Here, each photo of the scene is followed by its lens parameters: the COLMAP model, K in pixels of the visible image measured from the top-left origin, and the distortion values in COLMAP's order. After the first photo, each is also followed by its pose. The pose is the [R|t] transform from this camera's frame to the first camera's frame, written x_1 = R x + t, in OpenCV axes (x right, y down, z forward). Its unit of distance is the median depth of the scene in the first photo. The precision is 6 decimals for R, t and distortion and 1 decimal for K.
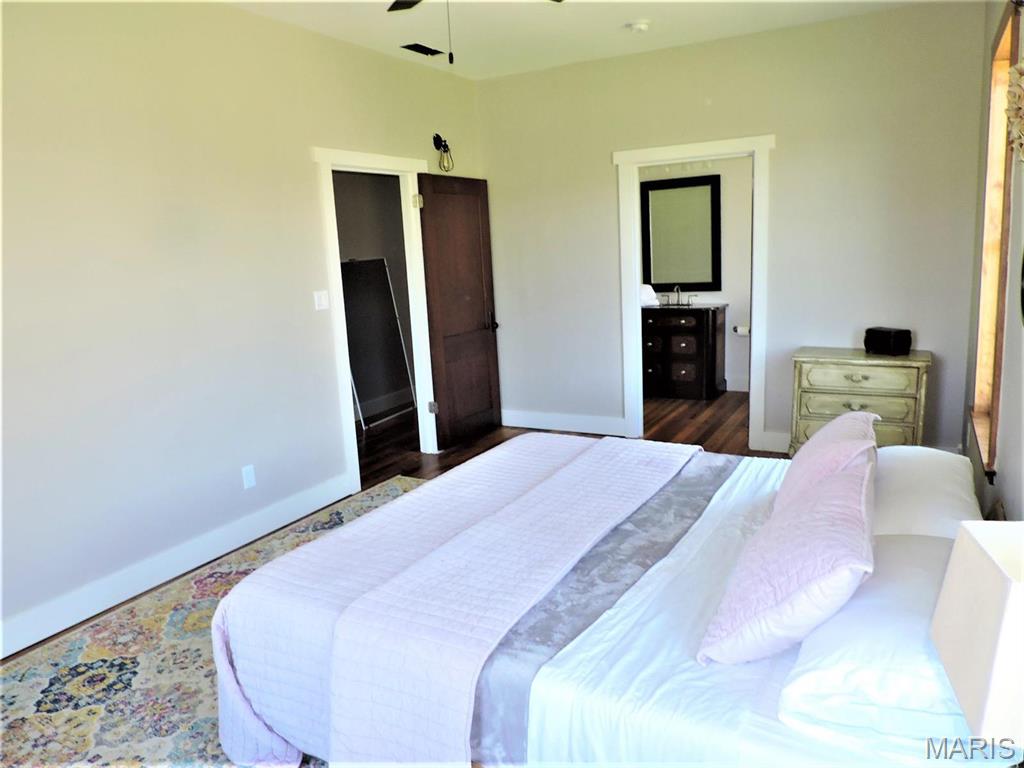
lens RADIAL K [[730.8, 0, 514.4], [0, 730.8, 390.0], [0, 0, 1]] dist [-0.026109, -0.001422]
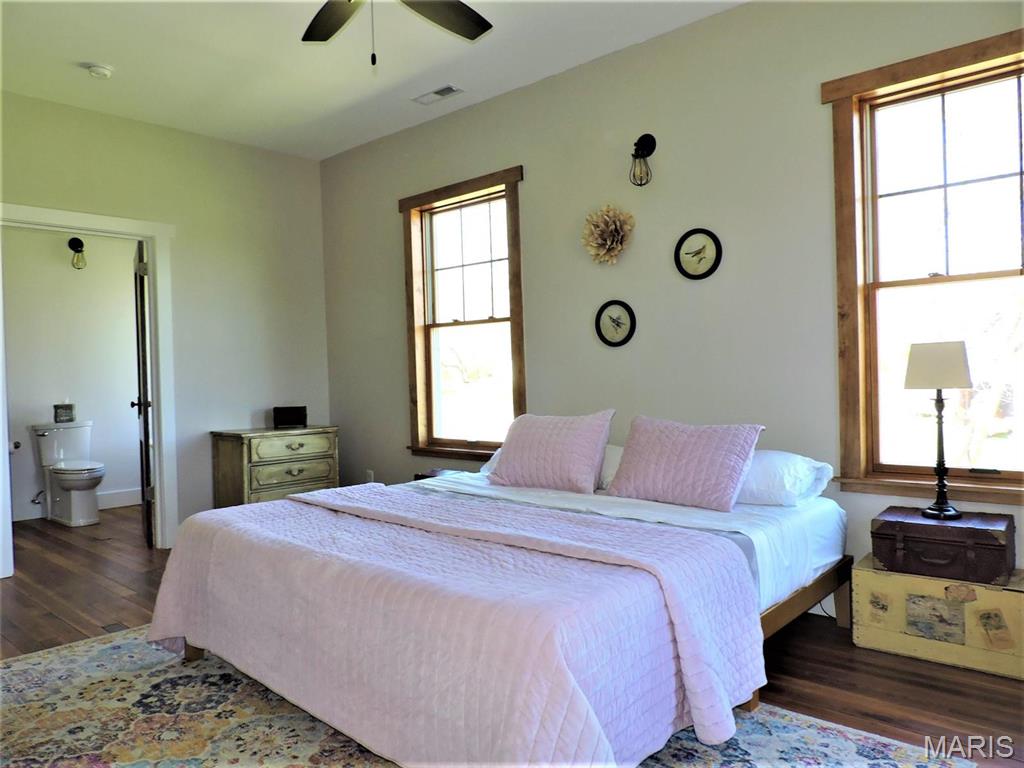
lens RADIAL K [[734.7, 0, 512.0], [0, 734.7, 384.0], [0, 0, 1]] dist [-0.010861, -0.000409]
pose [[0.229679, 0.031827, 0.972746, -0.359965], [0.203544, 0.975793, -0.079986, 0.031092], [-0.951744, 0.216367, 0.217641, 0.256375]]
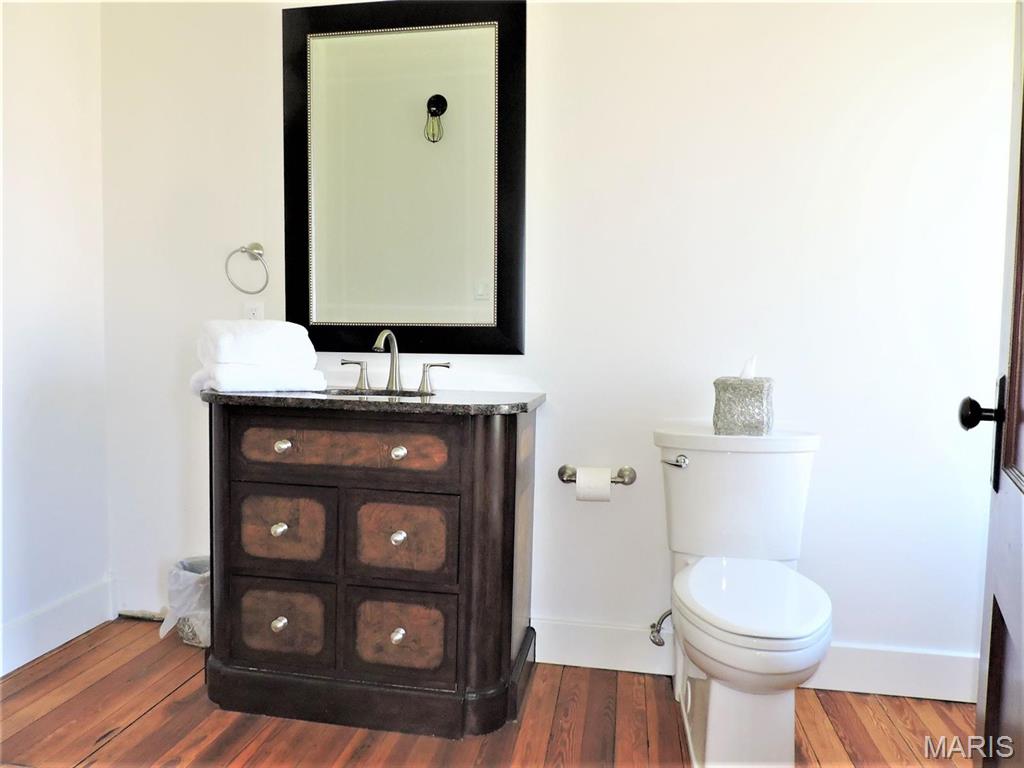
lens RADIAL K [[730.8, 0, 514.4], [0, 730.8, 390.0], [0, 0, 1]] dist [-0.026109, -0.001422]
pose [[0.942931, 0.042371, 0.330282, 0.177008], [0.001613, 0.991279, -0.131773, -0.079226], [-0.332985, 0.124786, 0.934639, 0.713502]]
